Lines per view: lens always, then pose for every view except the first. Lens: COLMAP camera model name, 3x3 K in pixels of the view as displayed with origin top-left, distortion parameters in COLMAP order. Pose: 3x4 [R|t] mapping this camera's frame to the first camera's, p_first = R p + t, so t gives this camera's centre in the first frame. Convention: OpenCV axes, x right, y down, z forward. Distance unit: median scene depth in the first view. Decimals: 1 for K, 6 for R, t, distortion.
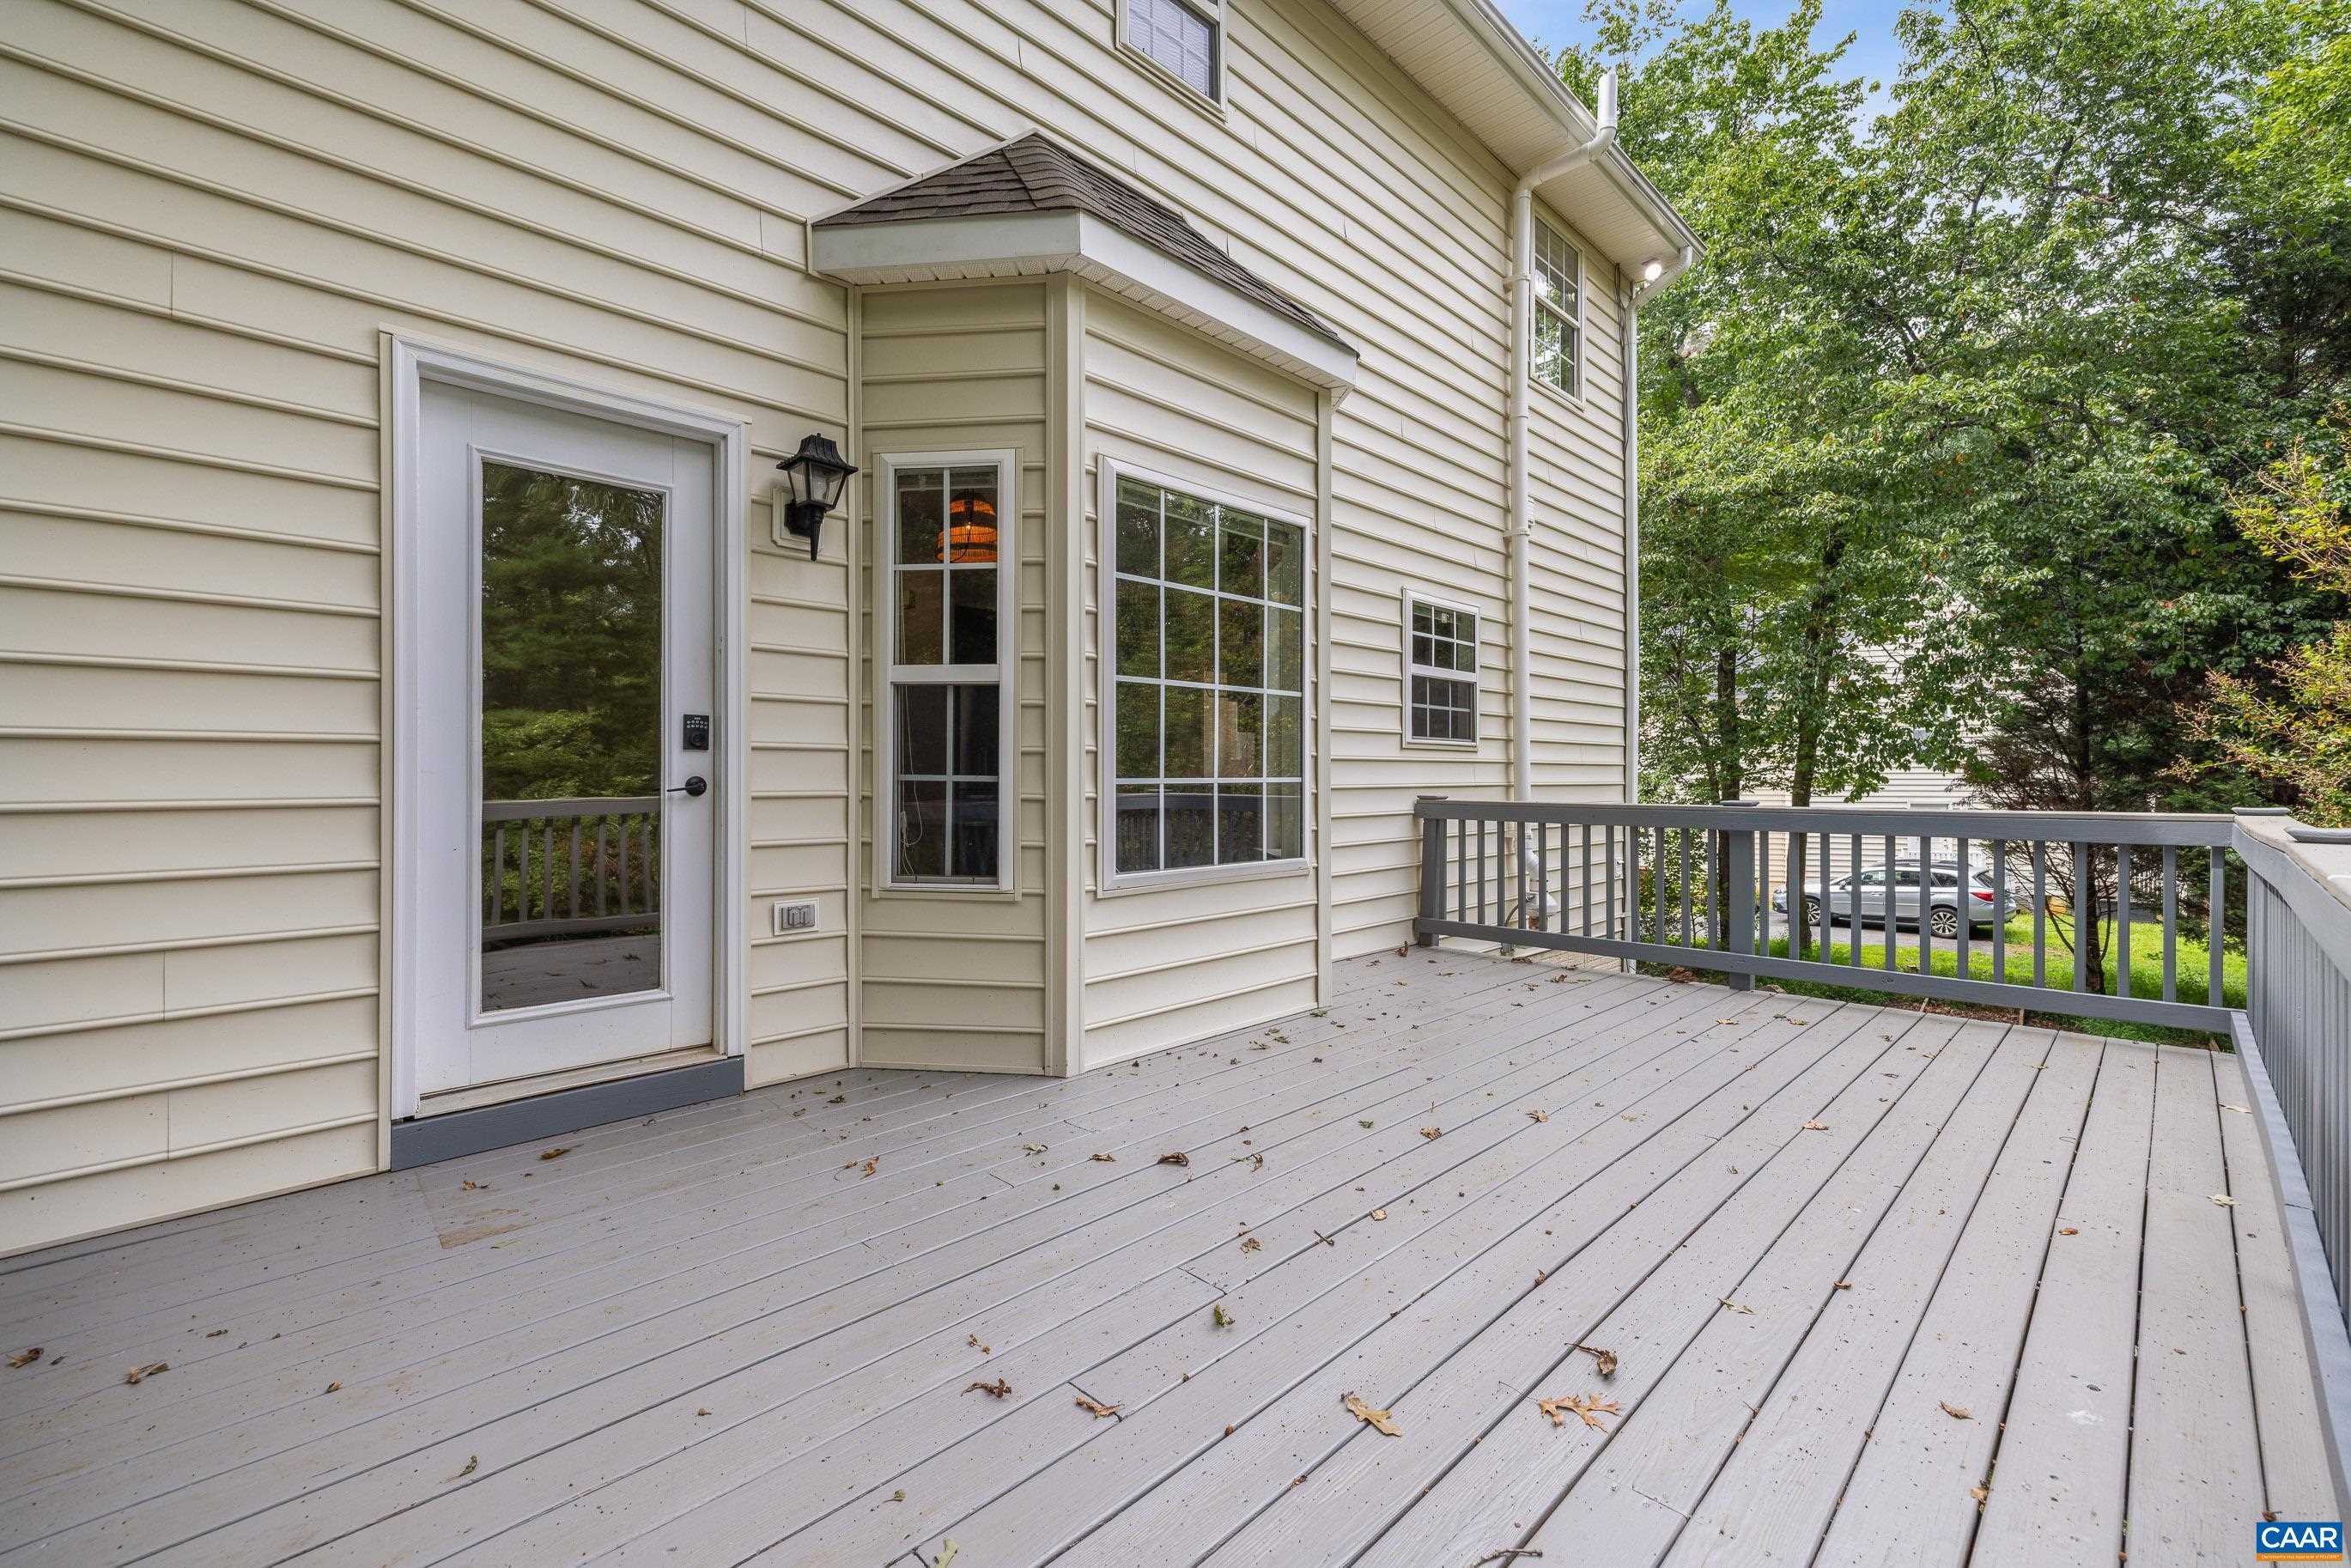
lens RADIAL K [[983.8, 0, 1175.5], [0, 983.8, 784.0], [0, 0, 1]] dist [-0.001292, -0.000098]
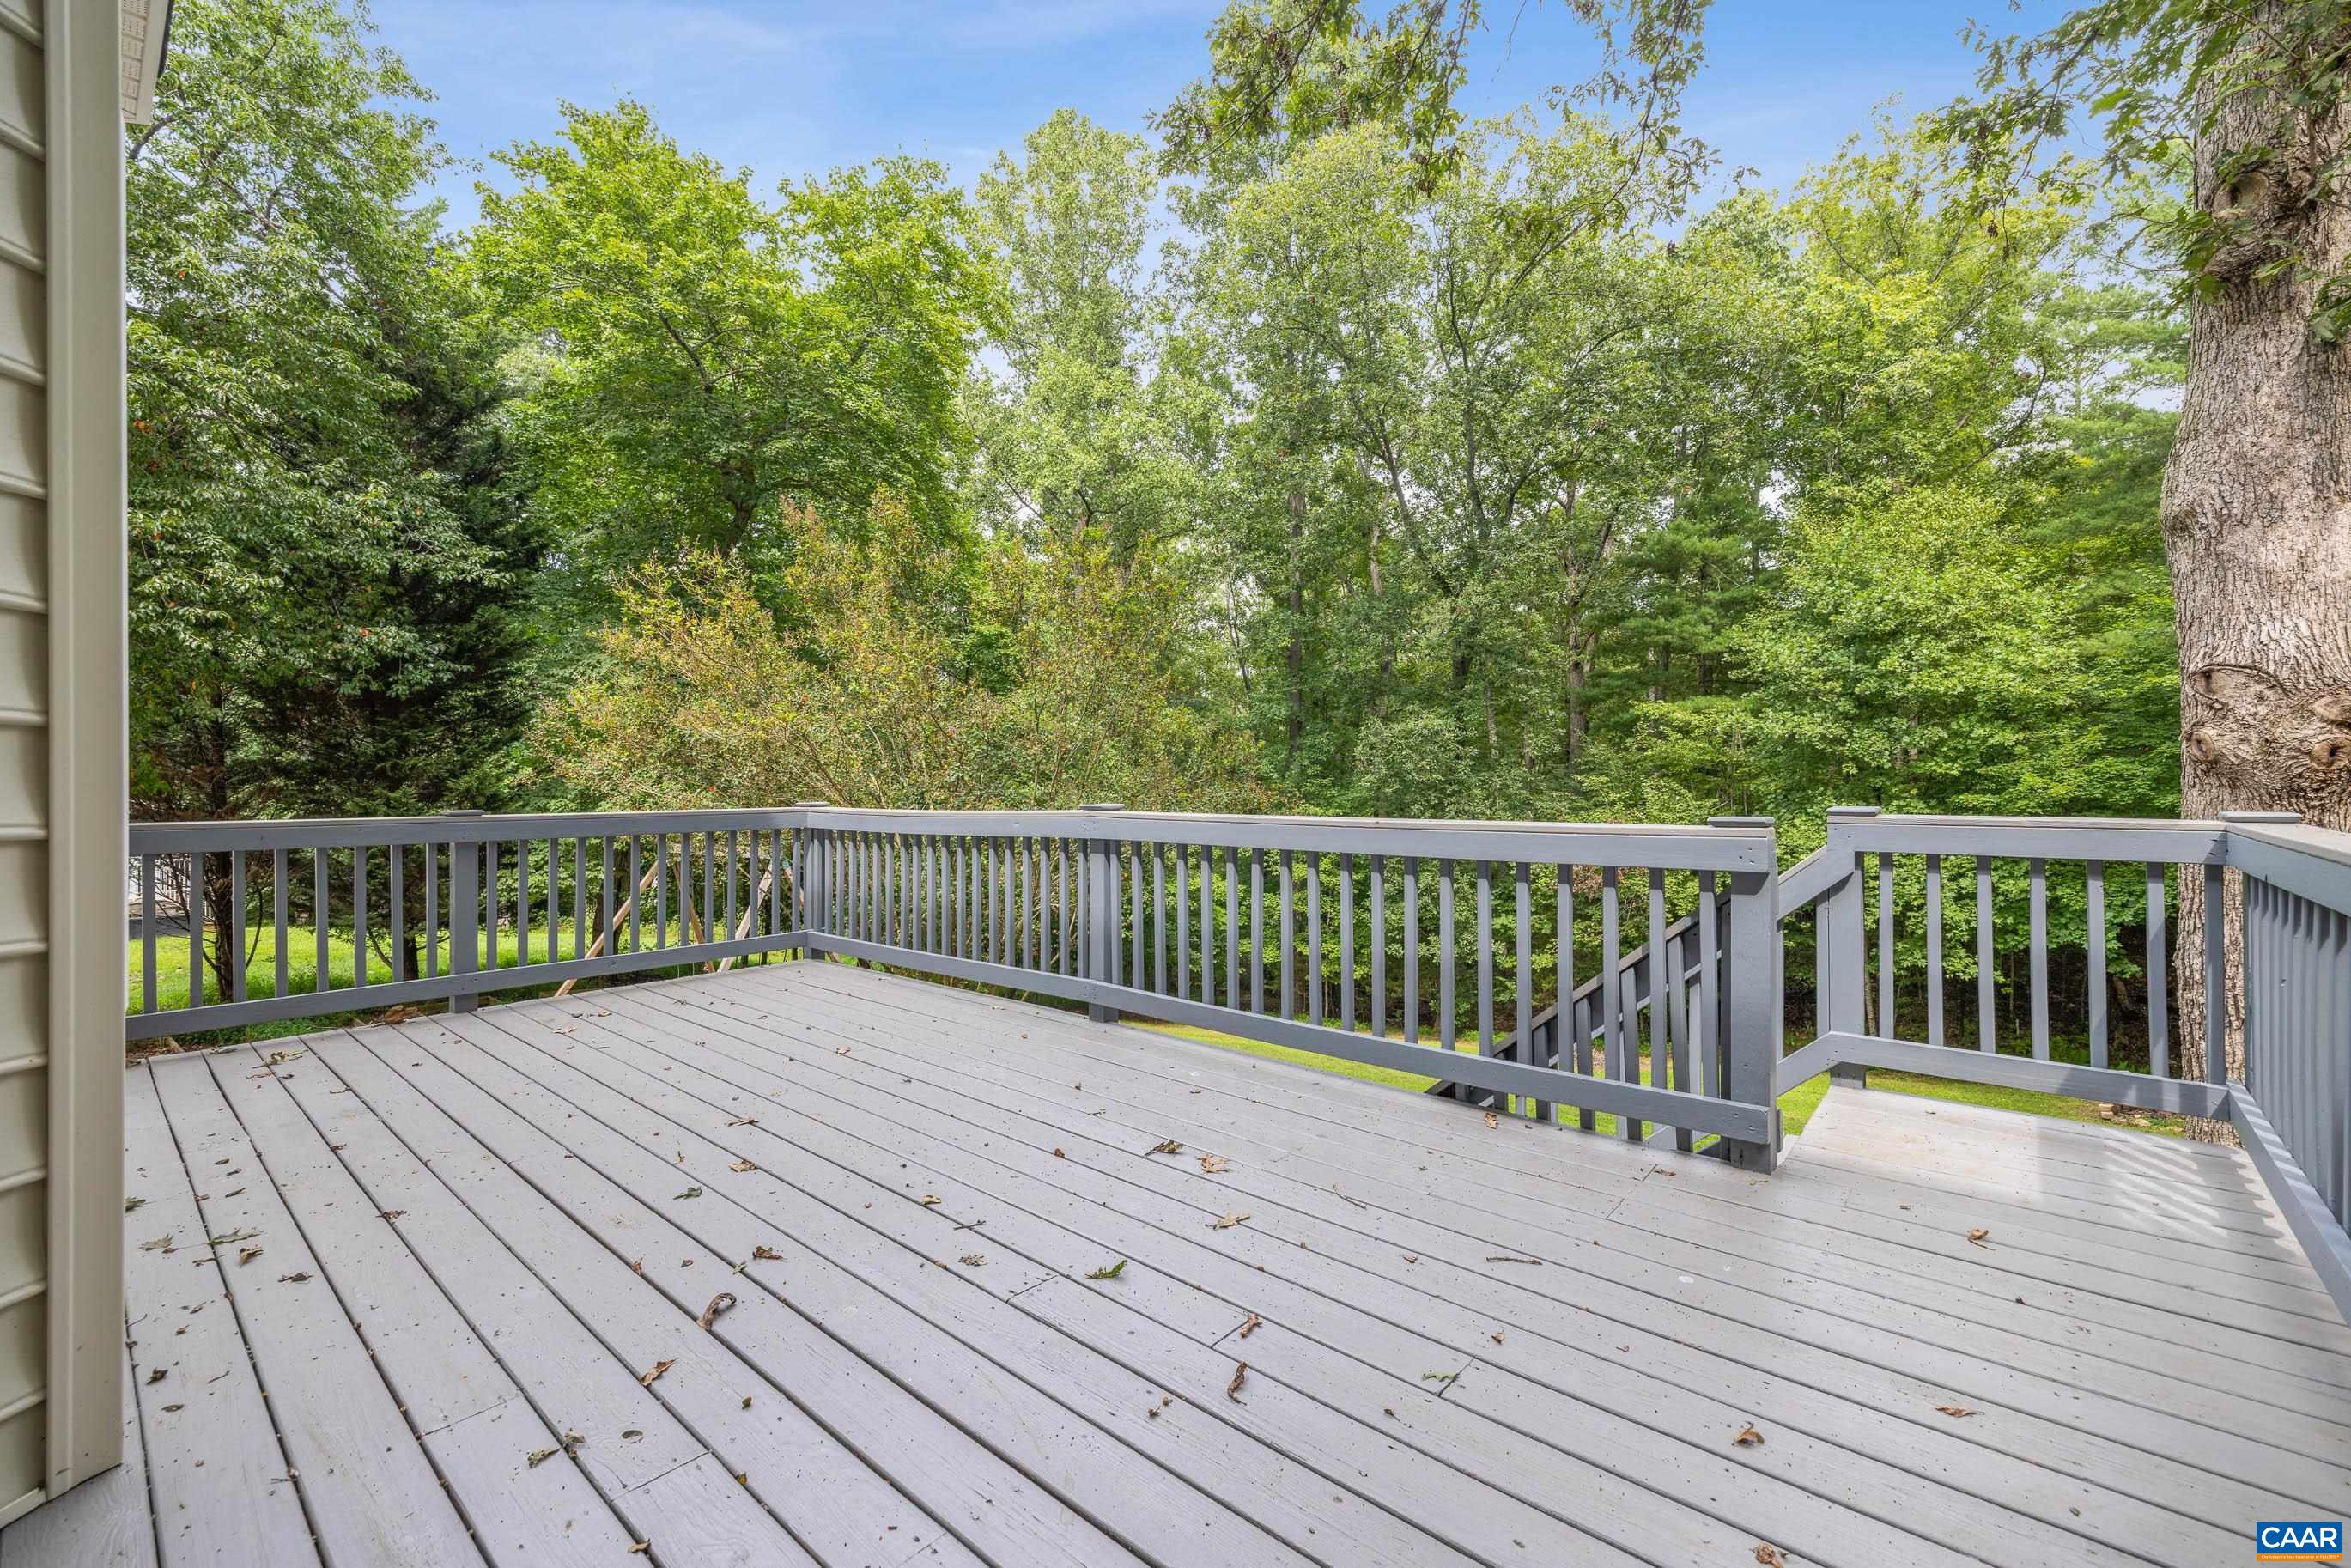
lens RADIAL K [[983.8, 0, 1175.5], [0, 983.8, 784.0], [0, 0, 1]] dist [-0.001292, -0.000098]
pose [[-0.068001, -0.000879, 0.997685, -1.257994], [0.010381, 0.999945, 0.001589, -0.009330], [-0.997631, 0.010465, -0.067988, 1.180738]]
